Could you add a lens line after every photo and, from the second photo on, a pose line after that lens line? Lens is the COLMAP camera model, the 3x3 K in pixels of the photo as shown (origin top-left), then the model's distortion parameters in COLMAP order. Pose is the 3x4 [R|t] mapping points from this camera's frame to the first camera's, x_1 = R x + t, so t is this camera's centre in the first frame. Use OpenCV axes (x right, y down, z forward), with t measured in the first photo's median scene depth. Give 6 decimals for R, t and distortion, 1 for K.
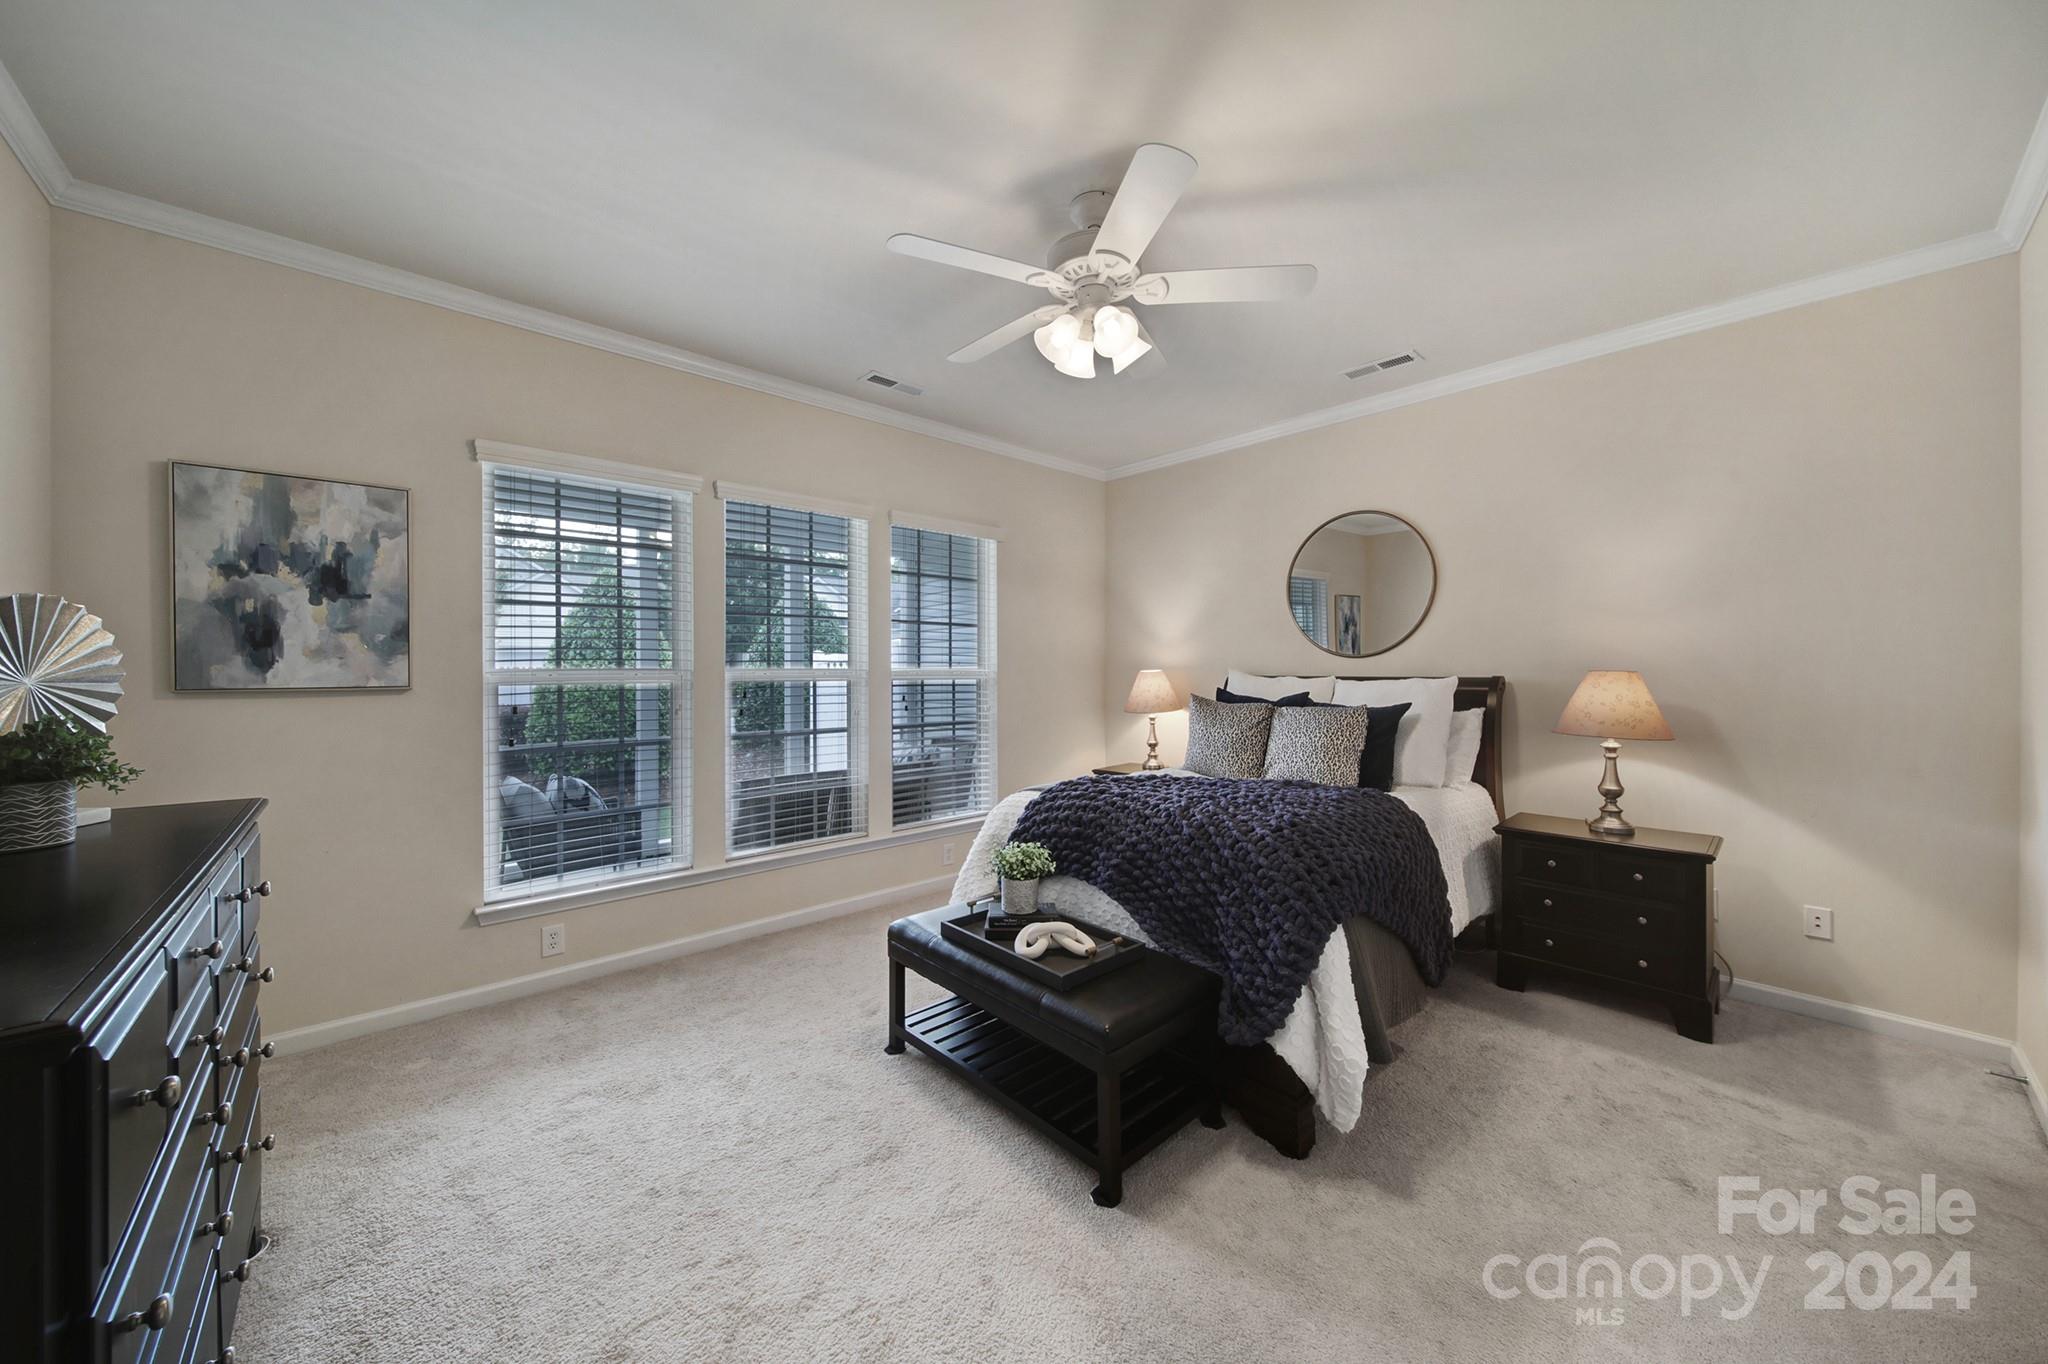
lens RADIAL K [[729.9, 0, 1007.6], [0, 729.9, 674.4], [0, 0, 1]] dist [0.001134, -0.000016]
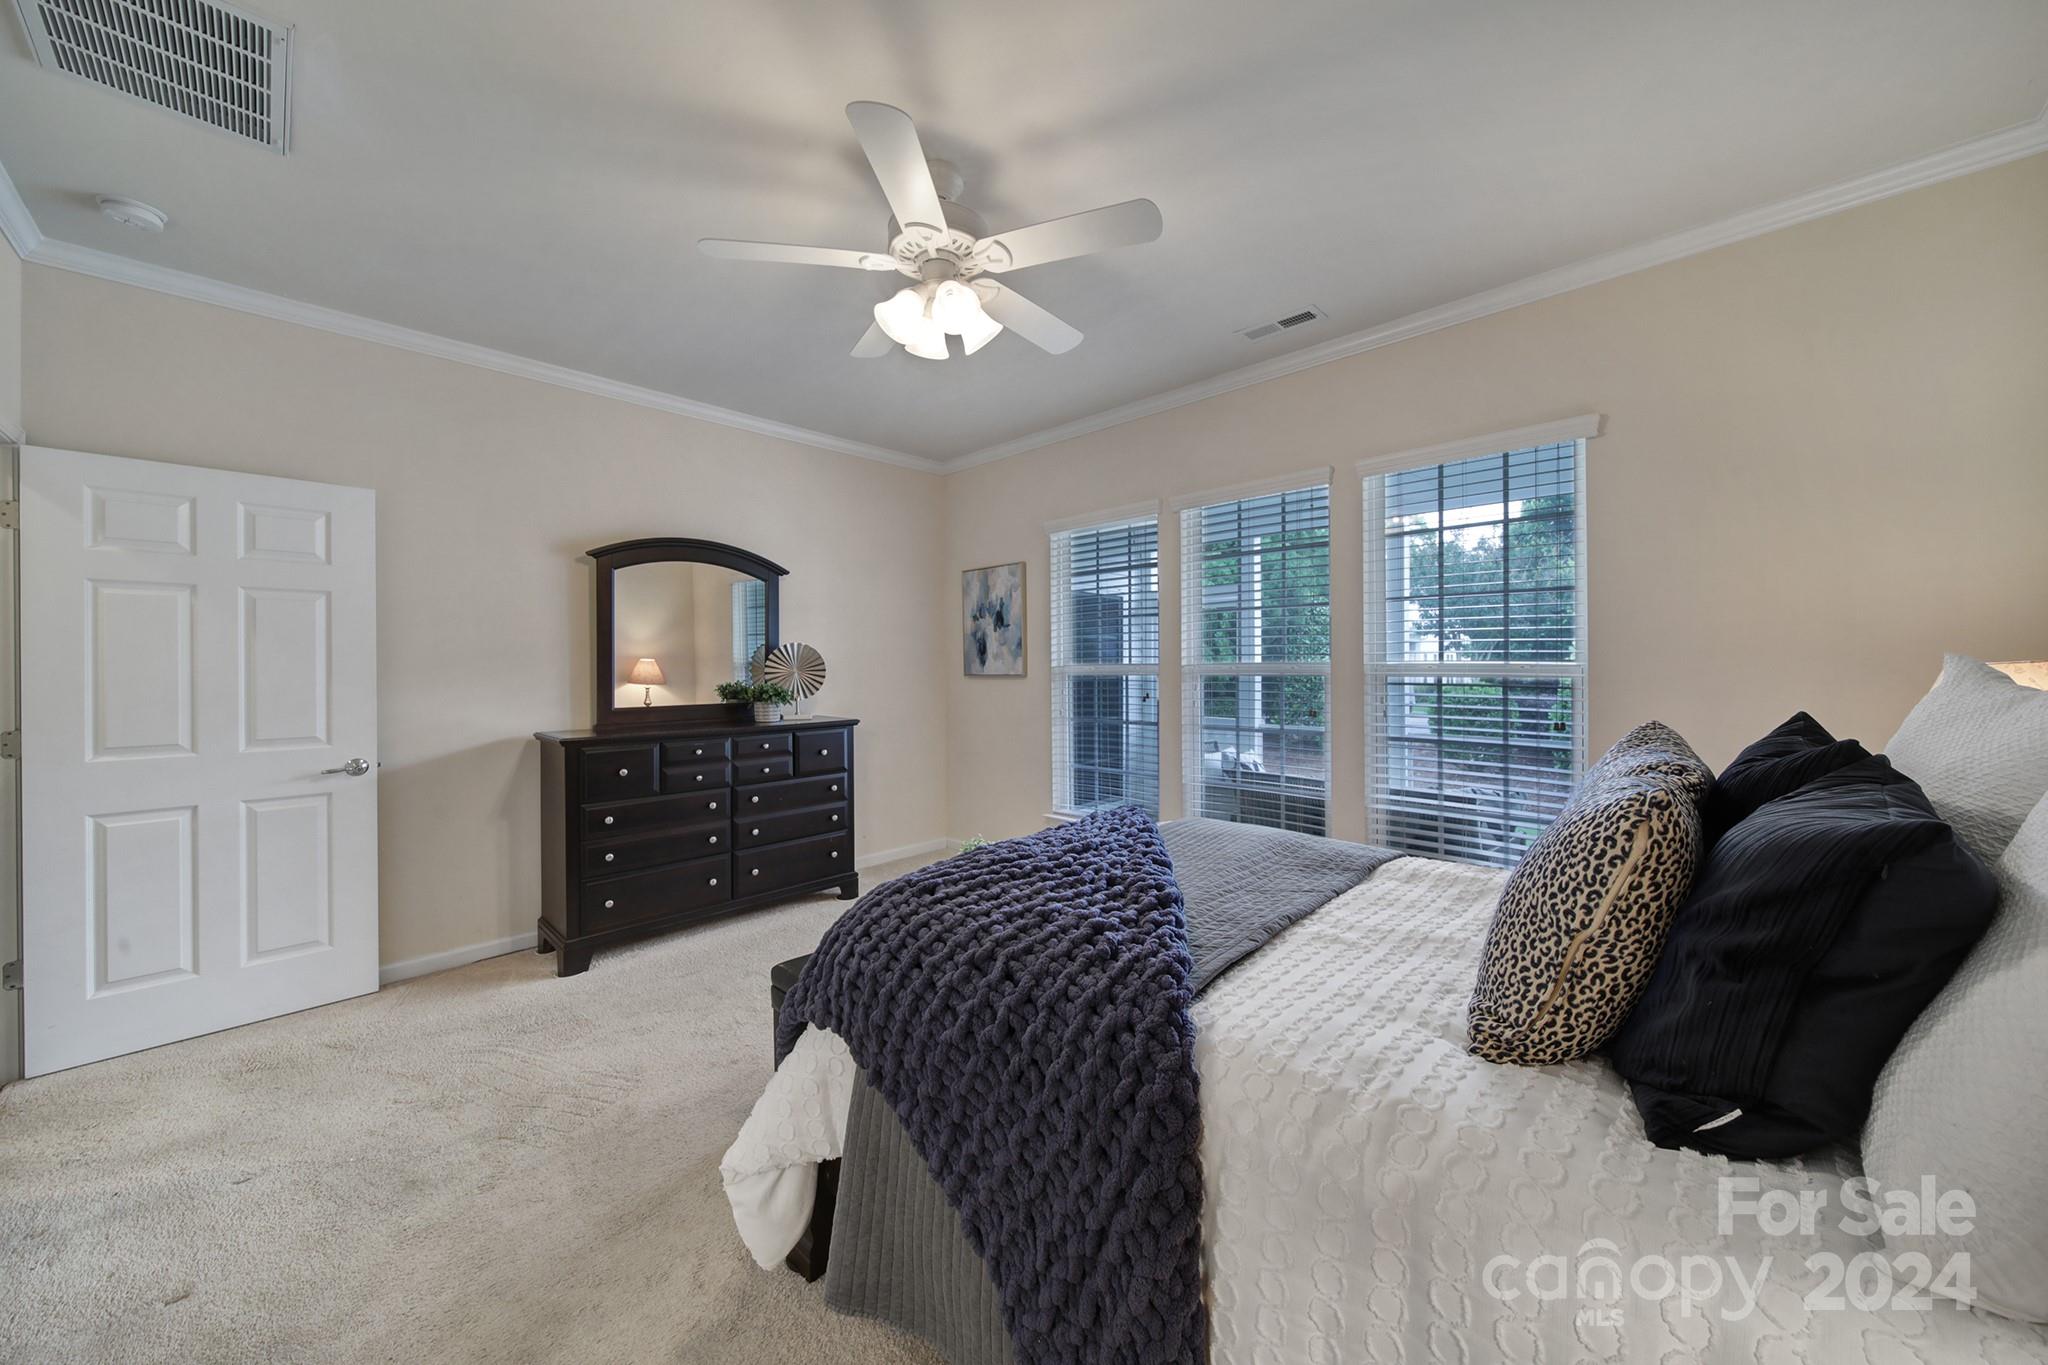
lens RADIAL K [[729.9, 0, 1007.6], [0, 729.9, 674.9], [0, 0, 1]] dist [0.001134, -0.000016]
pose [[0.046950, 0.015267, -0.998781, 0.941829], [0.001052, 0.999882, 0.015333, -0.010643], [0.998897, -0.001771, 0.046929, 0.900681]]
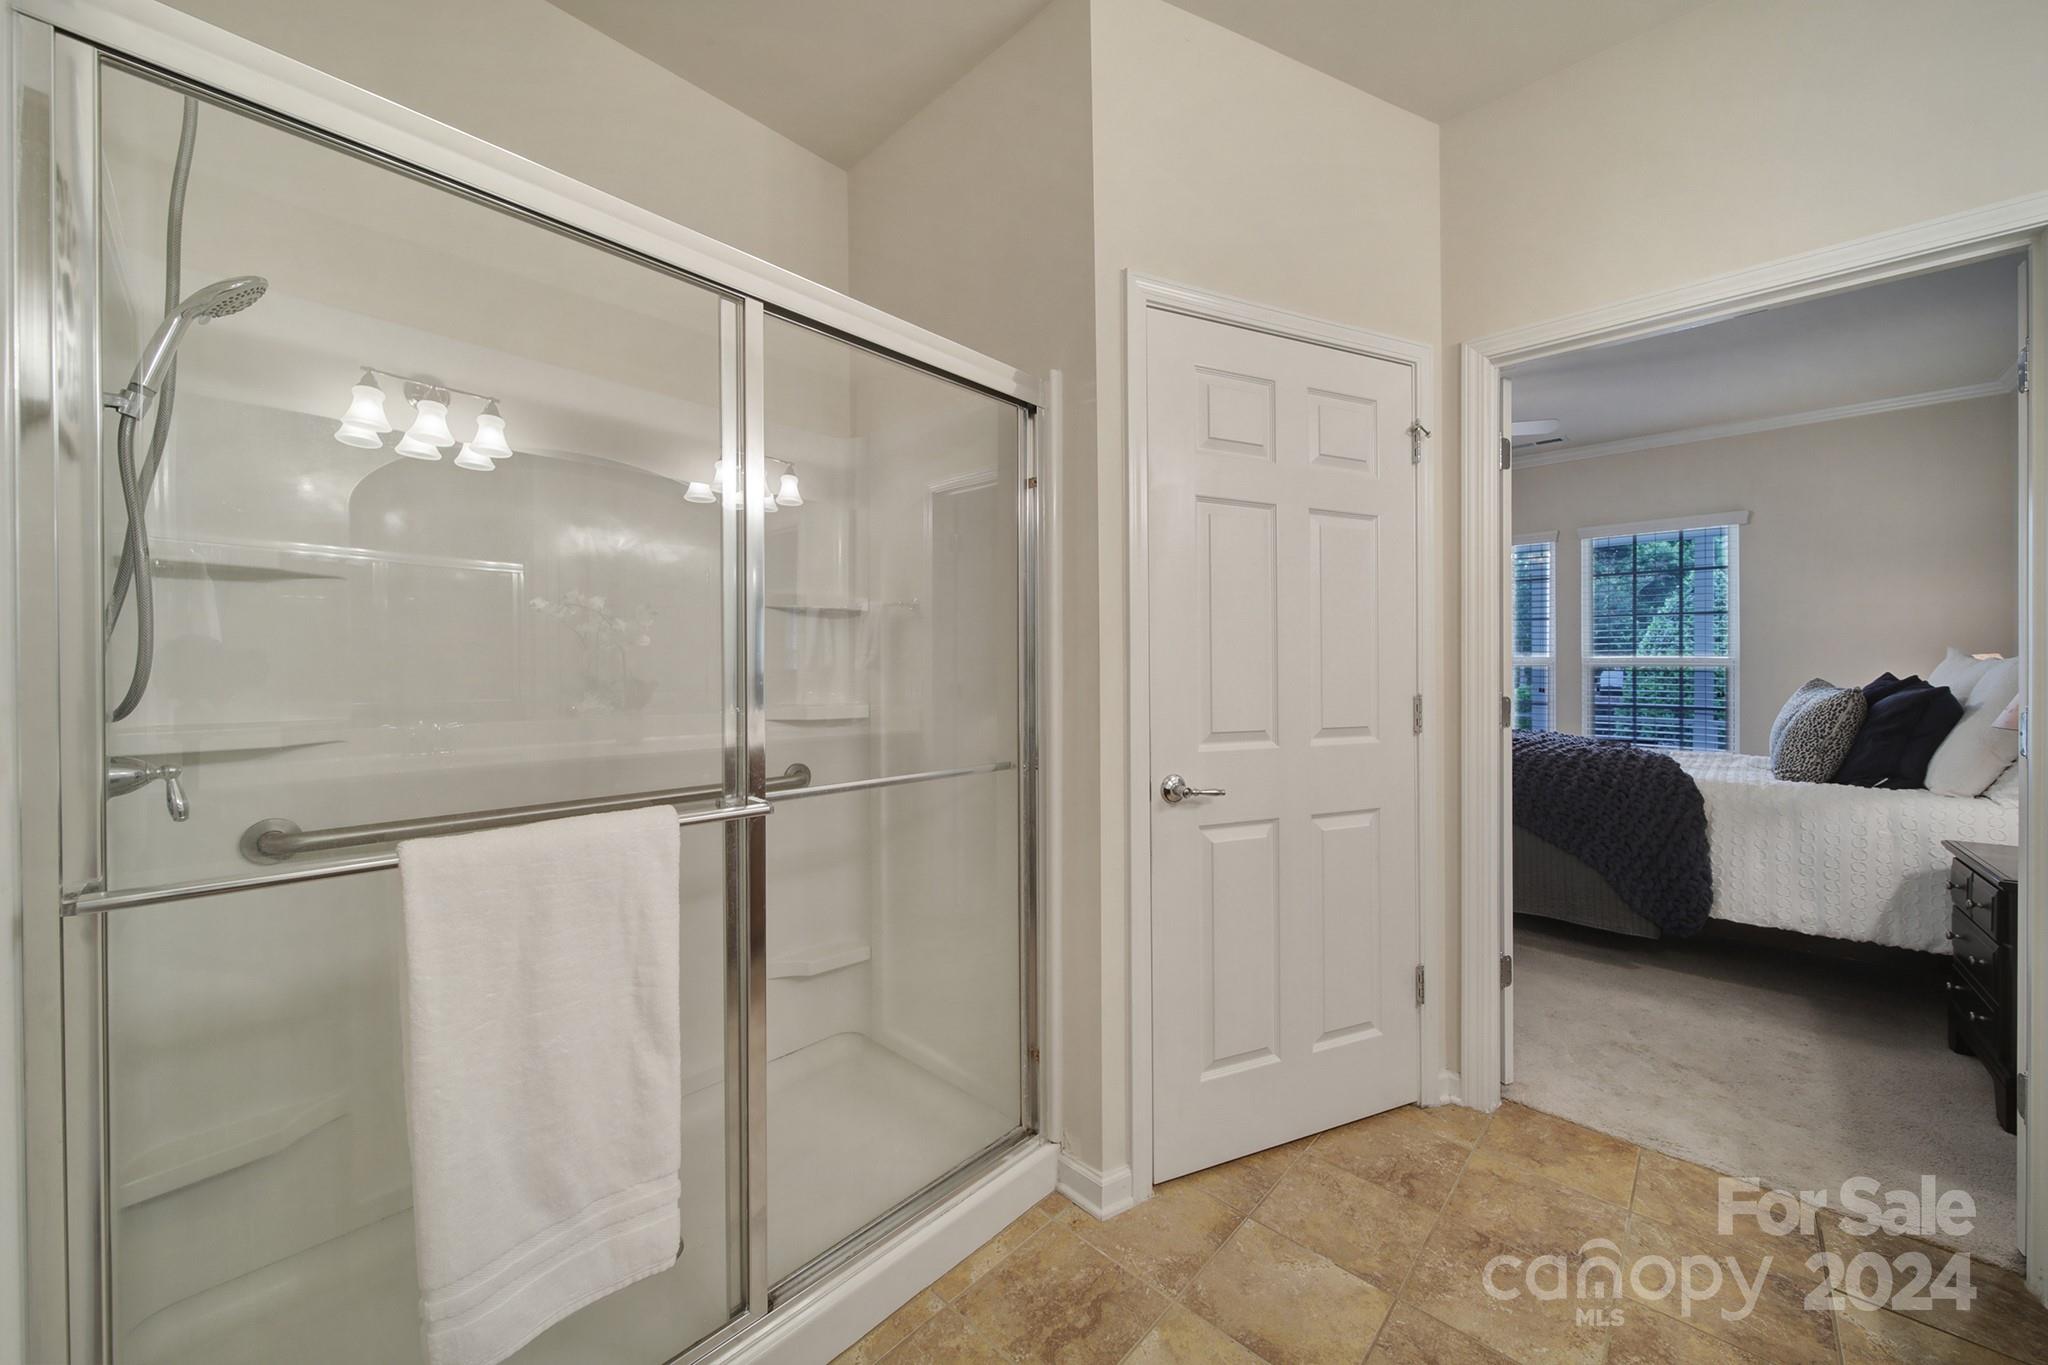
lens RADIAL K [[729.9, 0, 1007.6], [0, 729.9, 674.9], [0, 0, 1]] dist [0.001134, -0.000016]
pose [[0.046879, 0.014547, -0.998795, 1.632775], [-0.000982, 0.999894, 0.014517, 0.015679], [0.998900, 0.000300, 0.046888, -0.079436]]
